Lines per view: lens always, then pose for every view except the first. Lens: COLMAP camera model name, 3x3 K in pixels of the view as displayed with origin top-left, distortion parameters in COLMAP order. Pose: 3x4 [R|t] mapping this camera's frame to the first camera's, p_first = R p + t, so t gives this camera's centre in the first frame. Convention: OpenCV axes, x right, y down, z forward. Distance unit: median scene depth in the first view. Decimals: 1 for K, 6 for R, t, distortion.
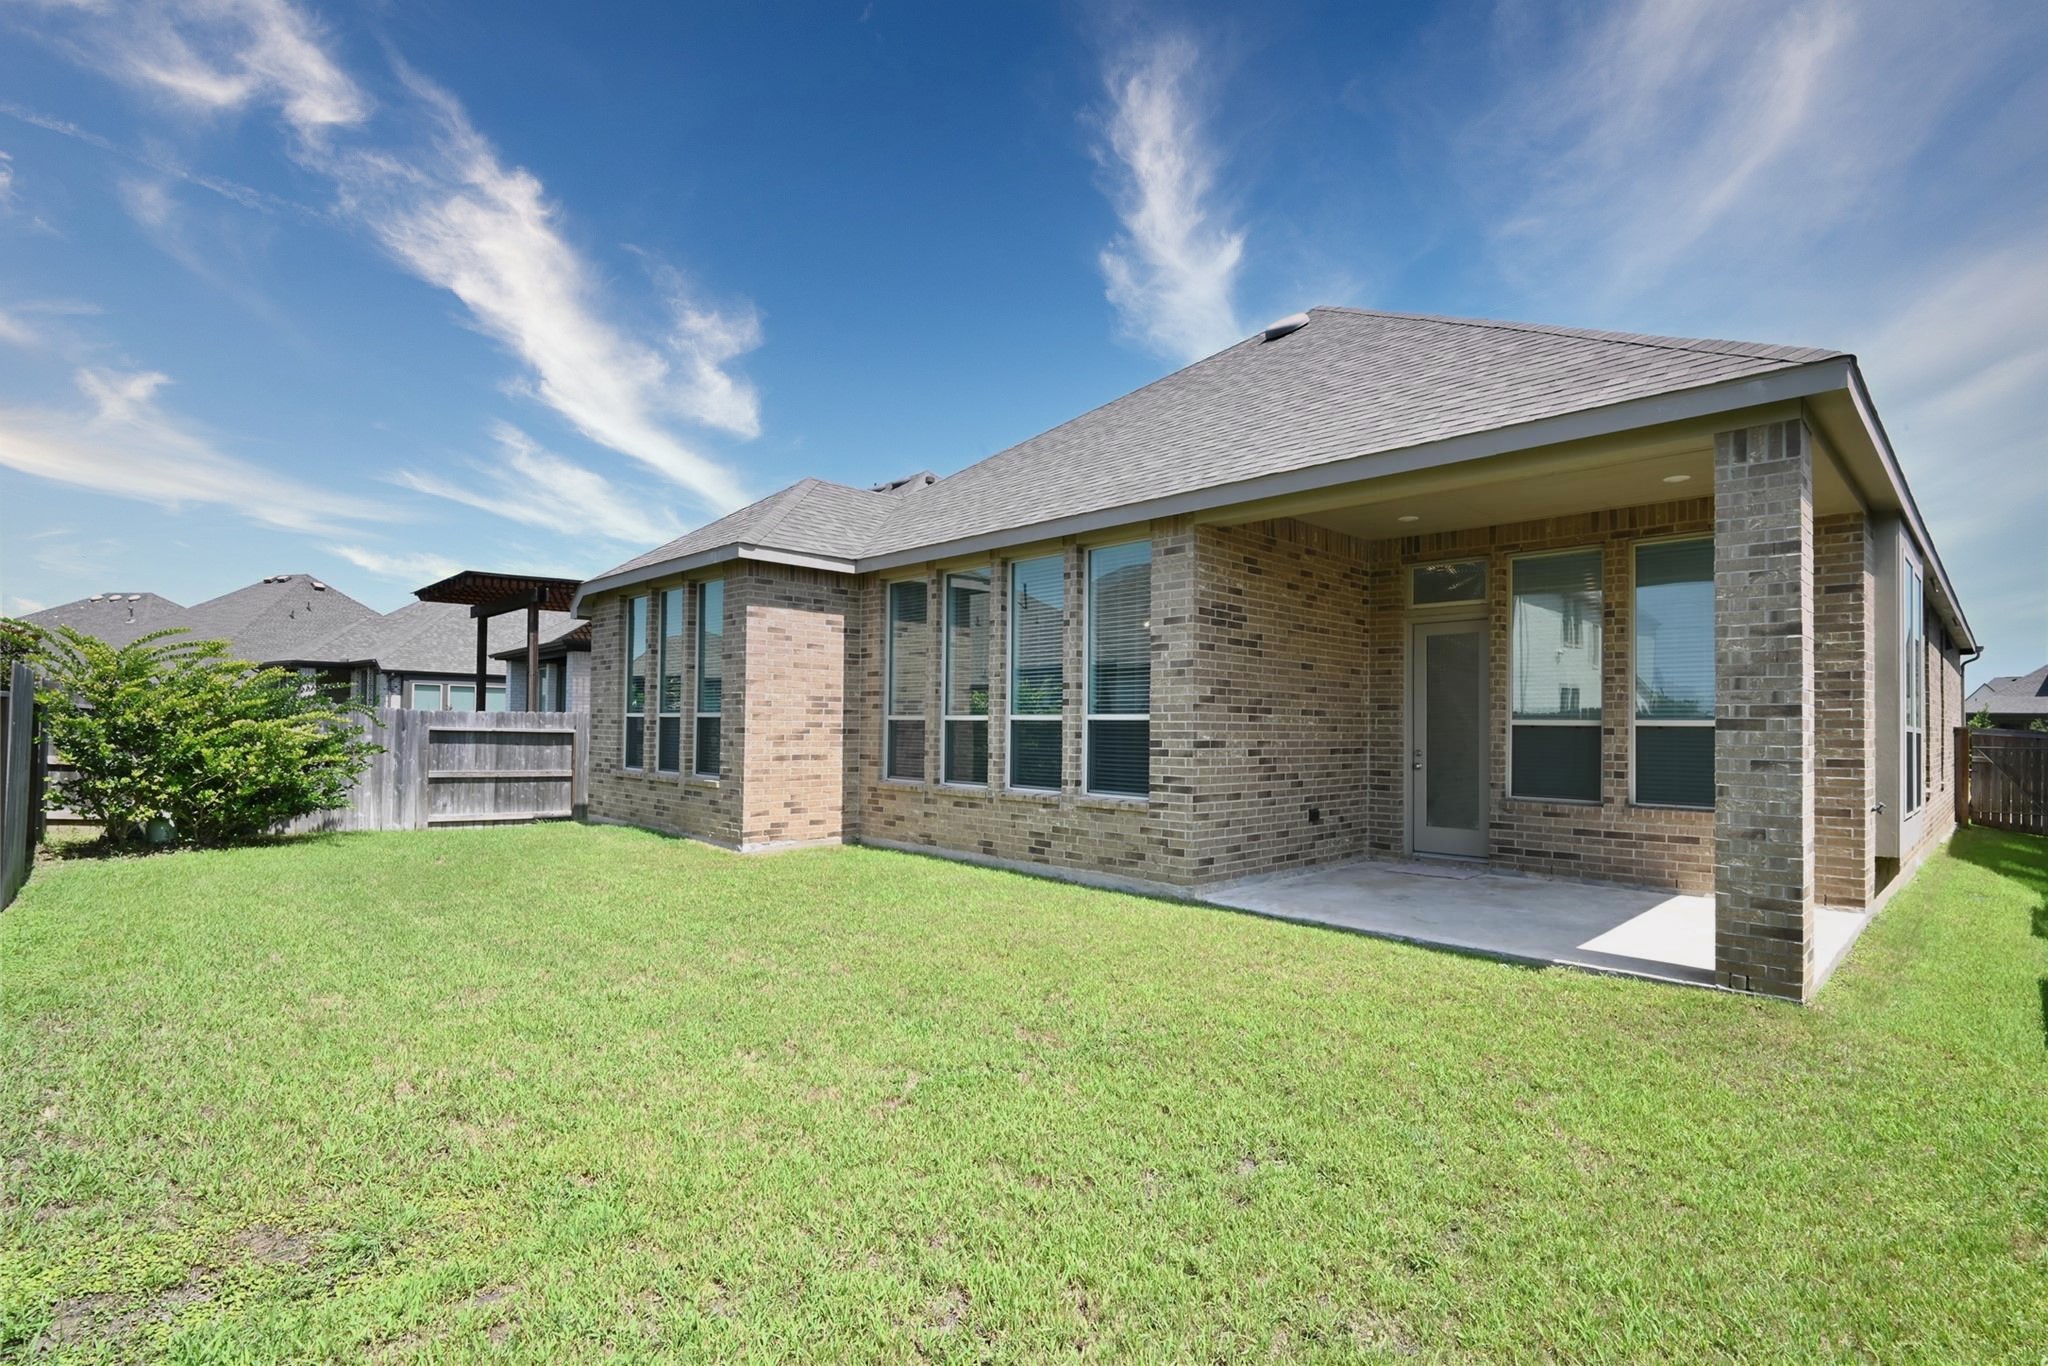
lens RADIAL K [[960.7, 0, 1038.2], [0, 960.7, 708.5], [0, 0, 1]] dist [-0.005672, -0.003054]
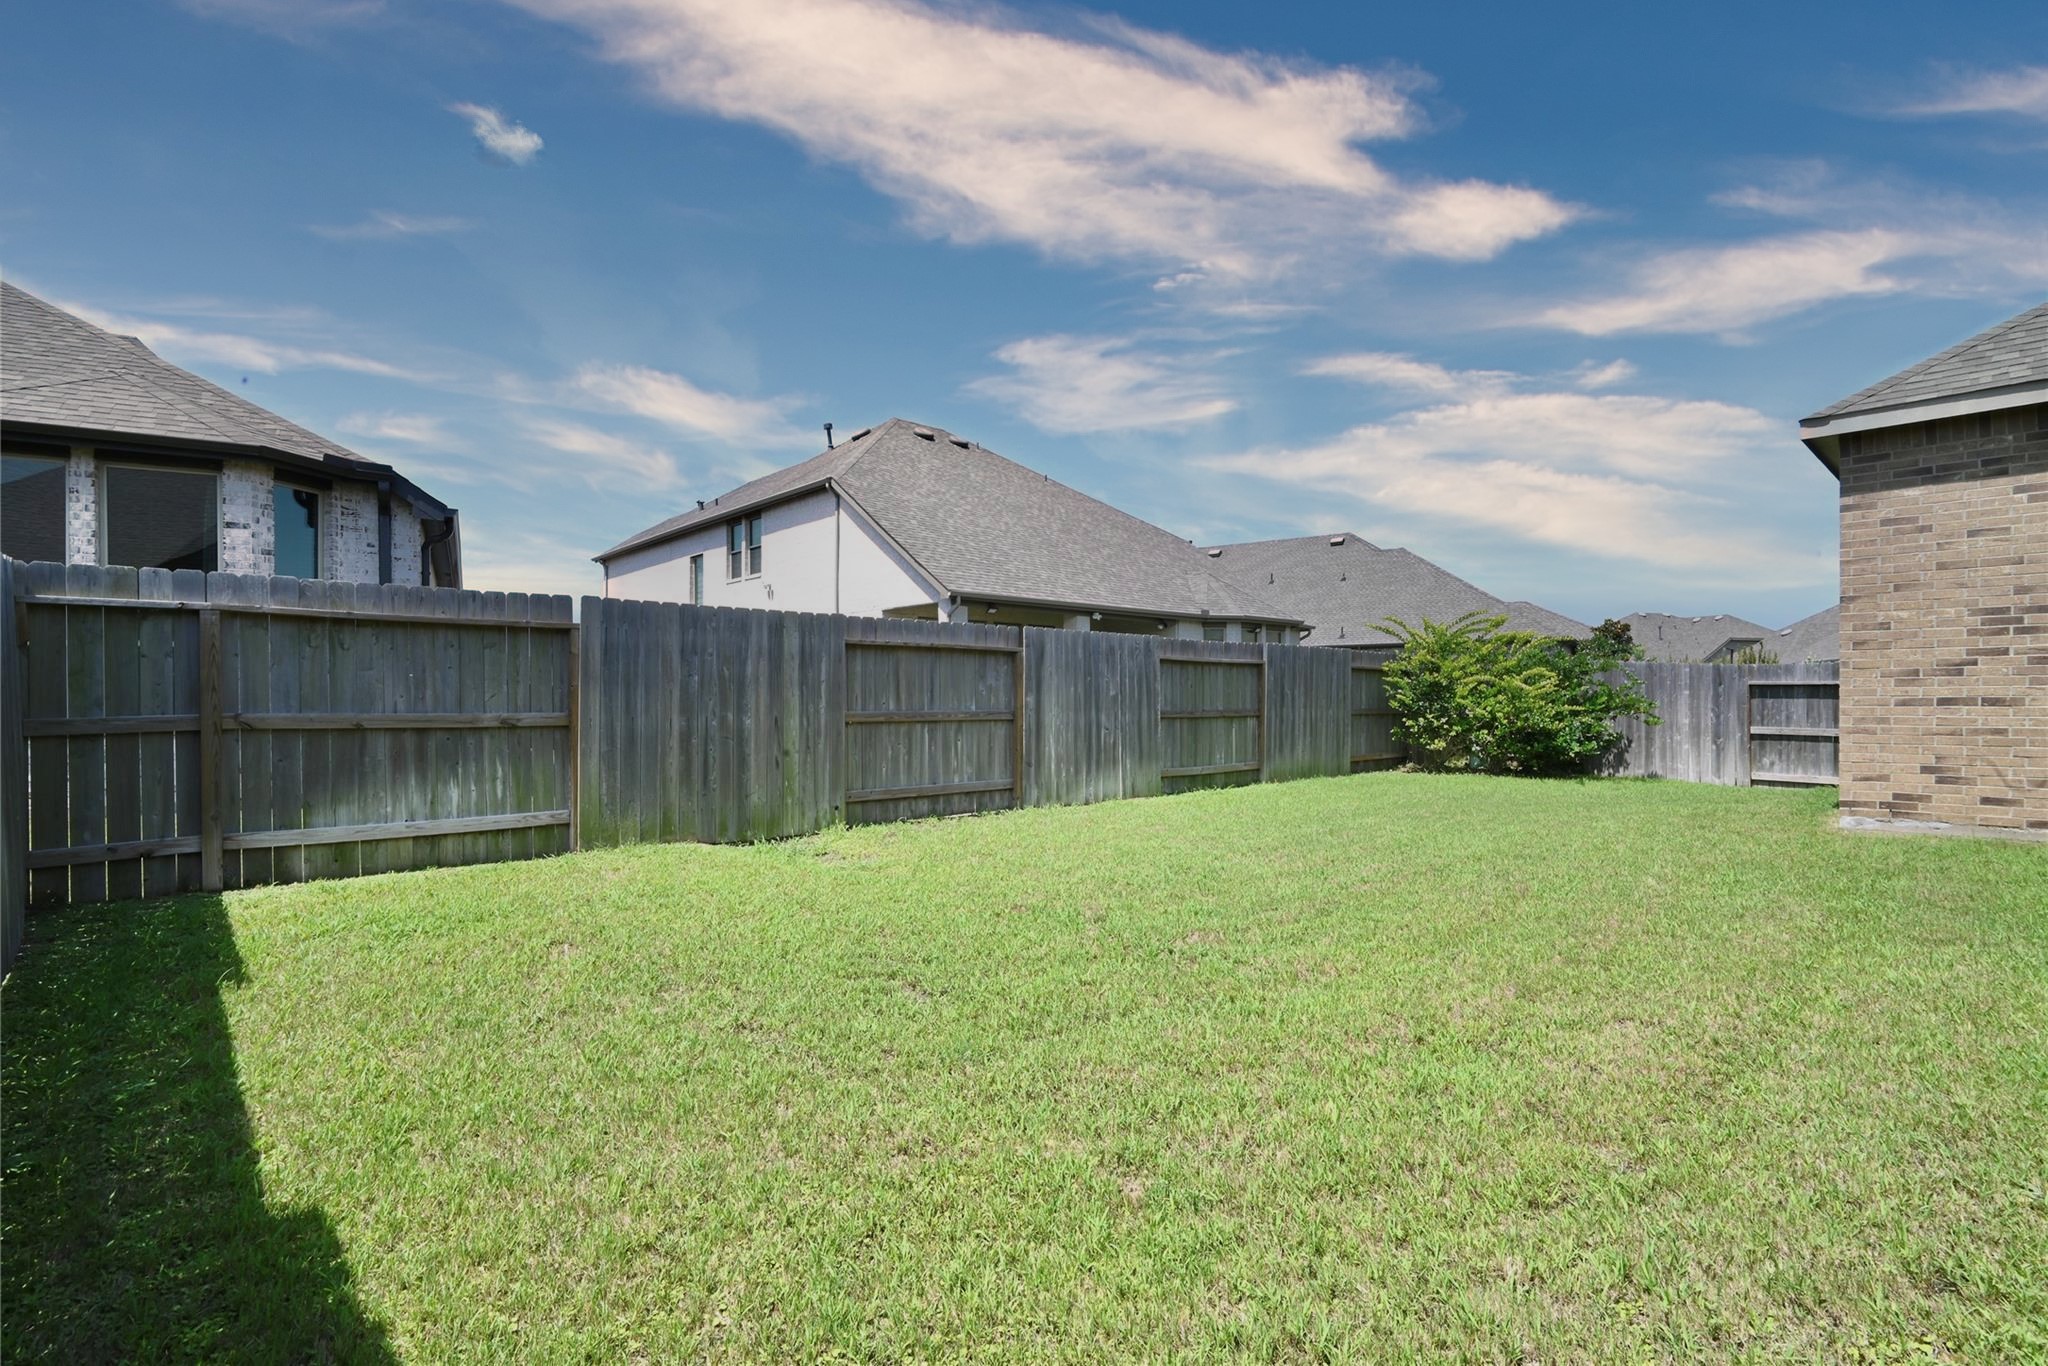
lens RADIAL K [[960.7, 0, 1031.8], [0, 960.7, 699.9], [0, 0, 1]] dist [-0.005672, -0.003054]
pose [[-0.024970, -0.015981, -0.999560, 0.509959], [0.024176, 0.999570, -0.016585, 0.053042], [0.999396, -0.024580, -0.024572, 0.434023]]
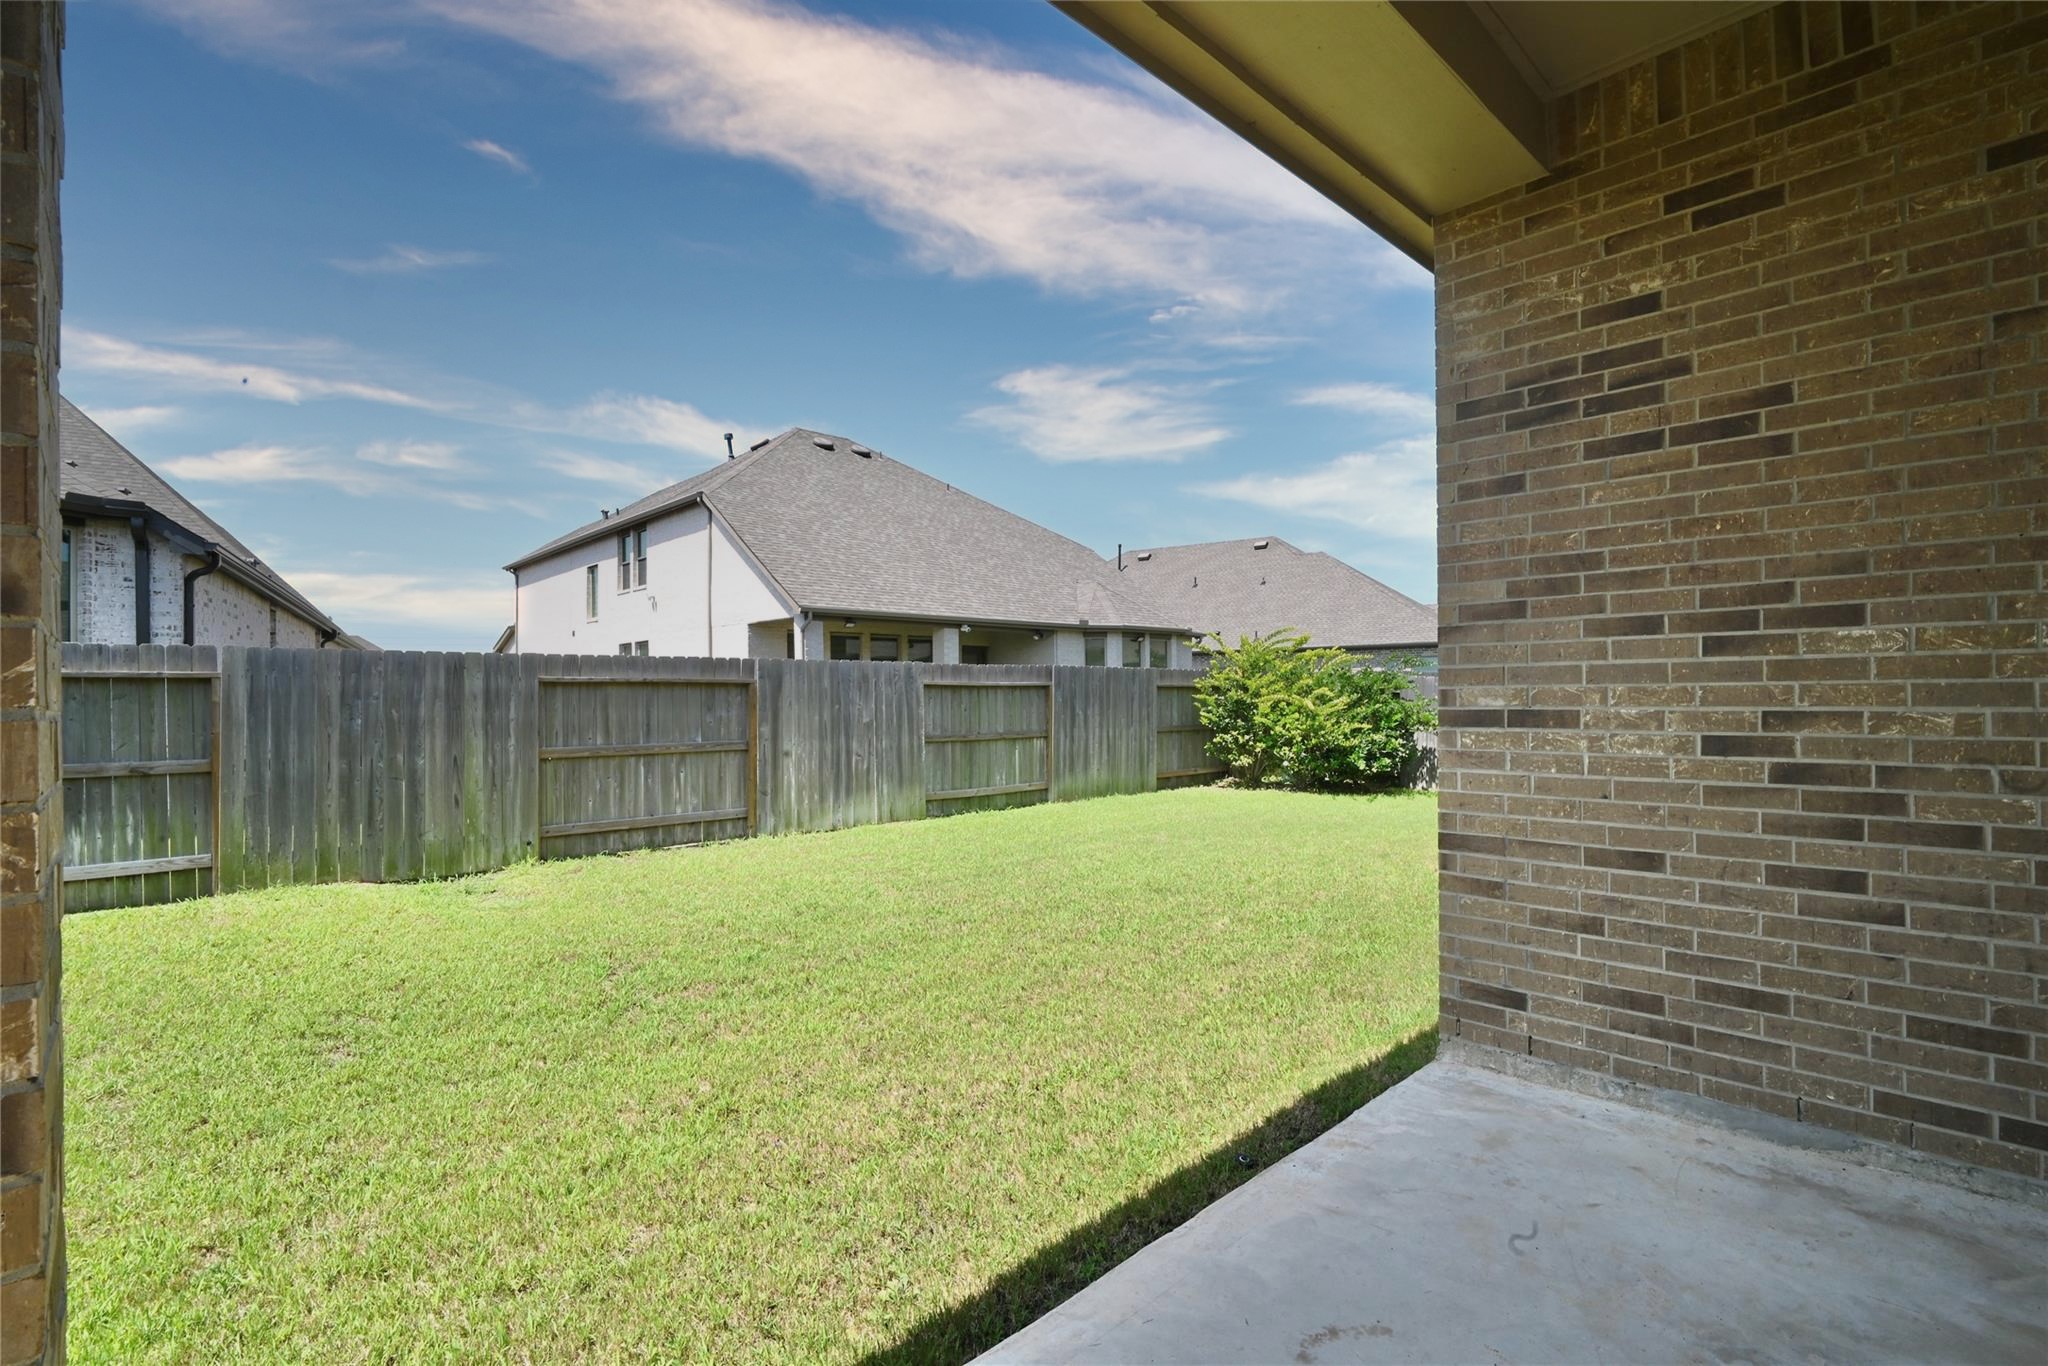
lens RADIAL K [[960.7, 0, 1034.2], [0, 960.7, 690.2], [0, 0, 1]] dist [-0.005672, -0.003054]
pose [[-0.012249, -0.020805, -0.999709, 0.527523], [0.029970, 0.999327, -0.021164, 0.024397], [0.999476, -0.030220, -0.011617, 0.705514]]
